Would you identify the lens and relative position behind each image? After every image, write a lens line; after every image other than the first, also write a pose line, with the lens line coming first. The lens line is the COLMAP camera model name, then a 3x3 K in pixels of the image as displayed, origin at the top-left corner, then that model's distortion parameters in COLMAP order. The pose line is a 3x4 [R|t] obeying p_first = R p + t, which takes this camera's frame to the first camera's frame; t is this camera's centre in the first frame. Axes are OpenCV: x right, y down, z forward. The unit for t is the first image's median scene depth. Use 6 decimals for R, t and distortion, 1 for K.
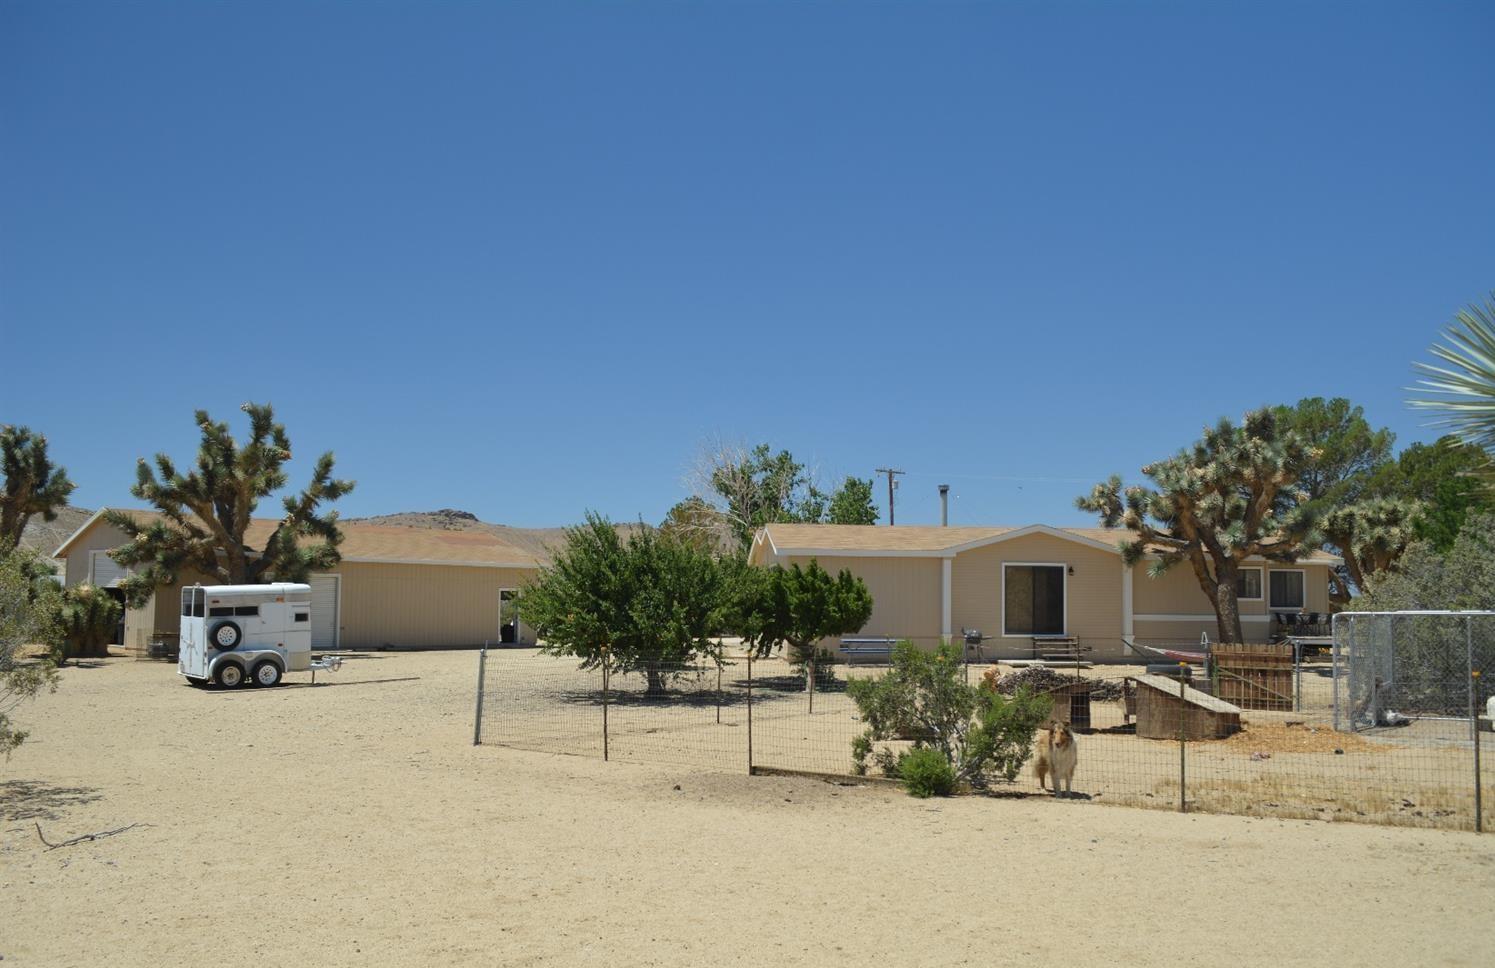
lens RADIAL K [[1254.5, 0, 753.7], [0, 1254.5, 489.8], [0, 0, 1]] dist [-0.080253, 0.017690]
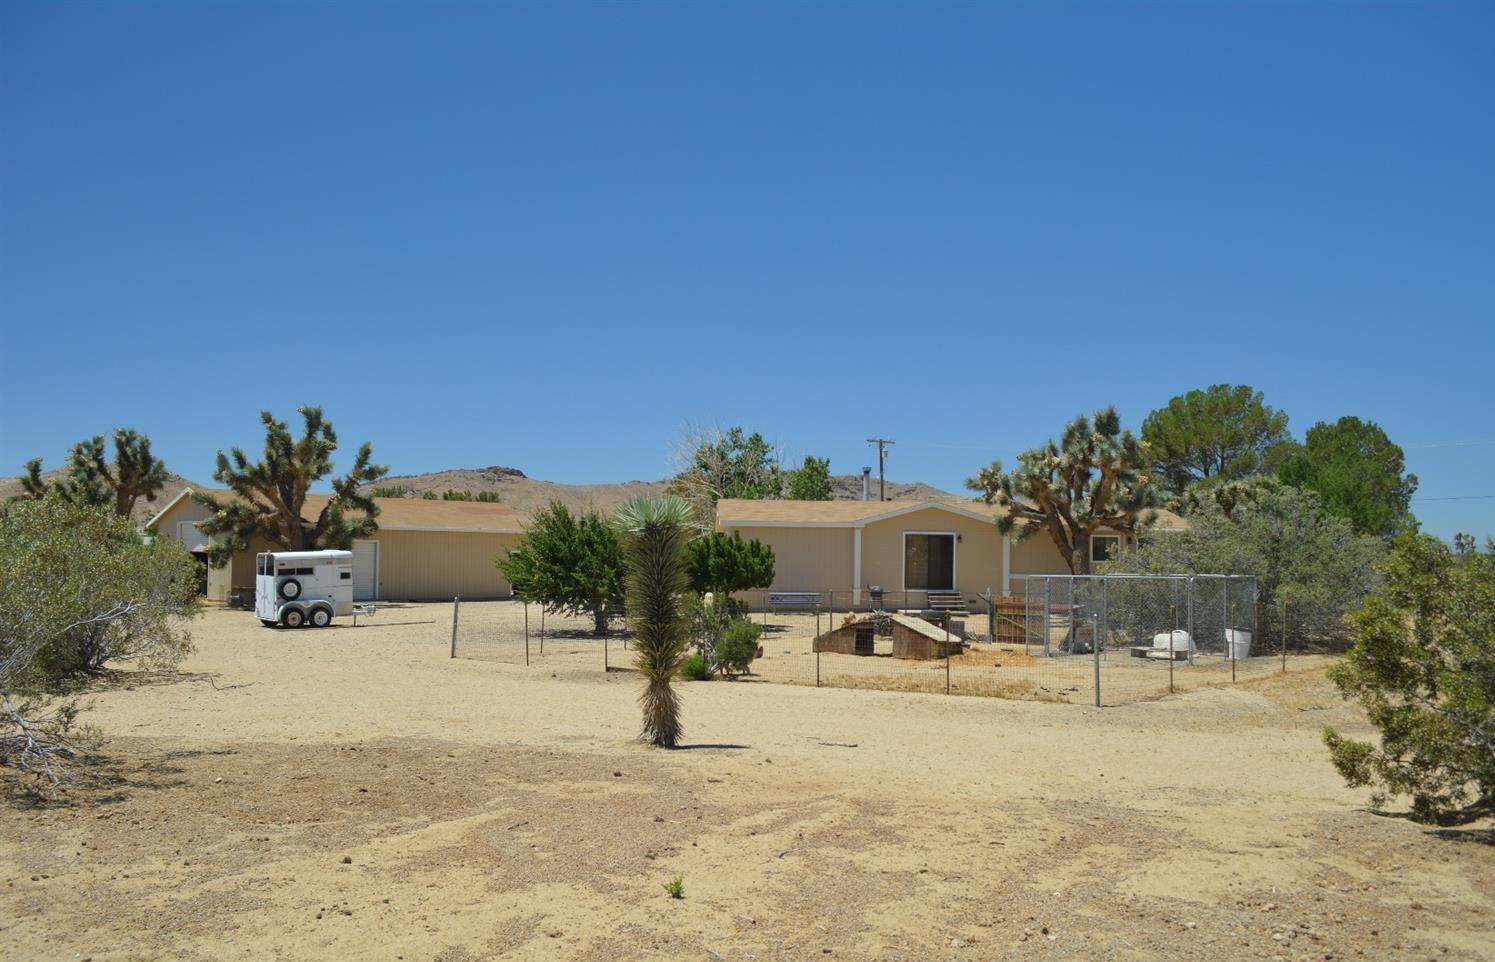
lens RADIAL K [[1254.5, 0, 740.6], [0, 1254.5, 492.0], [0, 0, 1]] dist [-0.080253, 0.017690]
pose [[0.998901, -0.001836, -0.046823, 0.099845], [0.003546, 0.999329, 0.036459, -0.028133], [0.046725, -0.036585, 0.998238, -0.254045]]
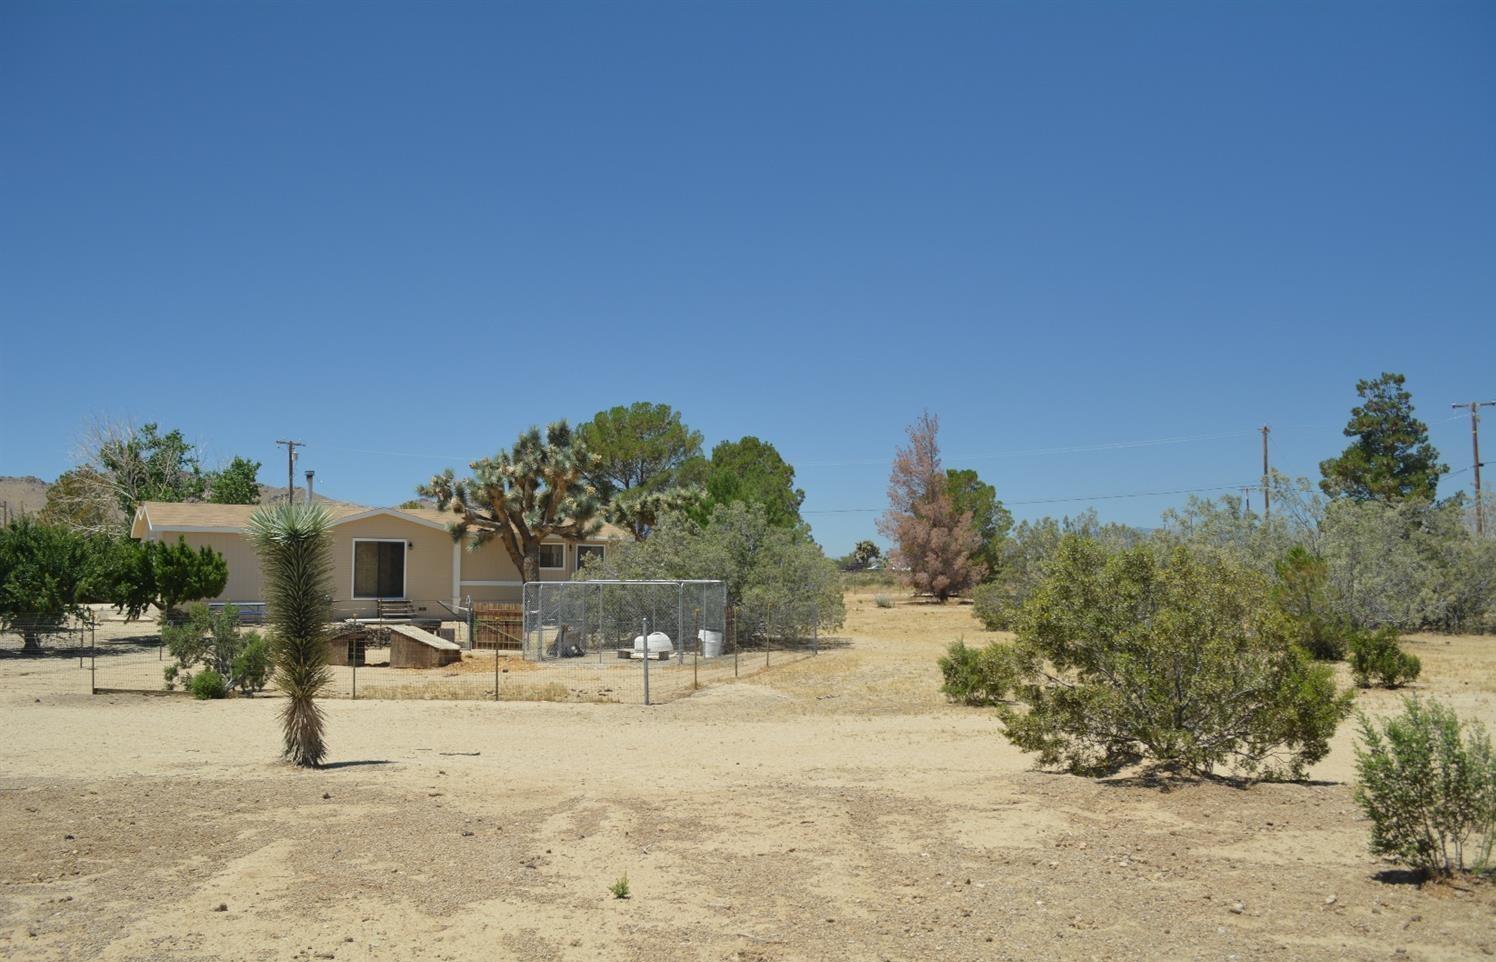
lens RADIAL K [[1255.3, 0, 725.3], [0, 1255.3, 478.8], [0, 0, 1]] dist [-0.080253, 0.017690]
pose [[0.910339, 0.022064, 0.413275, 0.028789], [-0.030571, 0.999435, 0.013984, -0.028263], [-0.412733, -0.025364, 0.910499, -0.250477]]
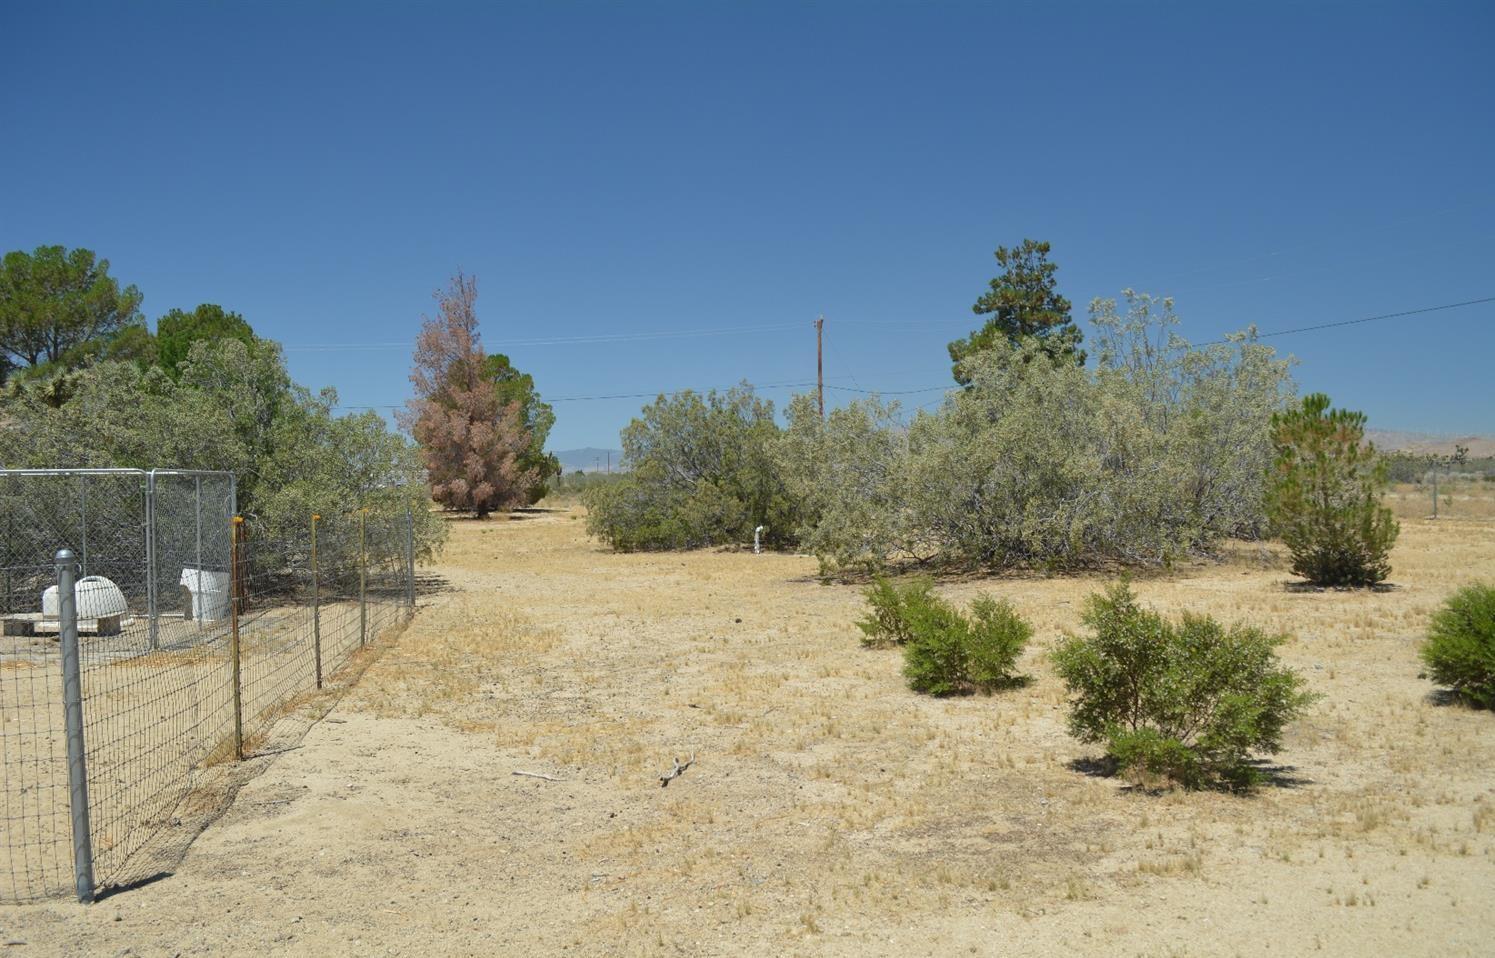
lens RADIAL K [[1254.5, 0, 740.4], [0, 1254.5, 493.0], [0, 0, 1]] dist [-0.080253, 0.017690]
pose [[0.644573, -0.020559, 0.764267, 0.165188], [-0.051254, 0.996228, 0.070026, 0.020691], [-0.762823, -0.084308, 0.641087, 0.109403]]
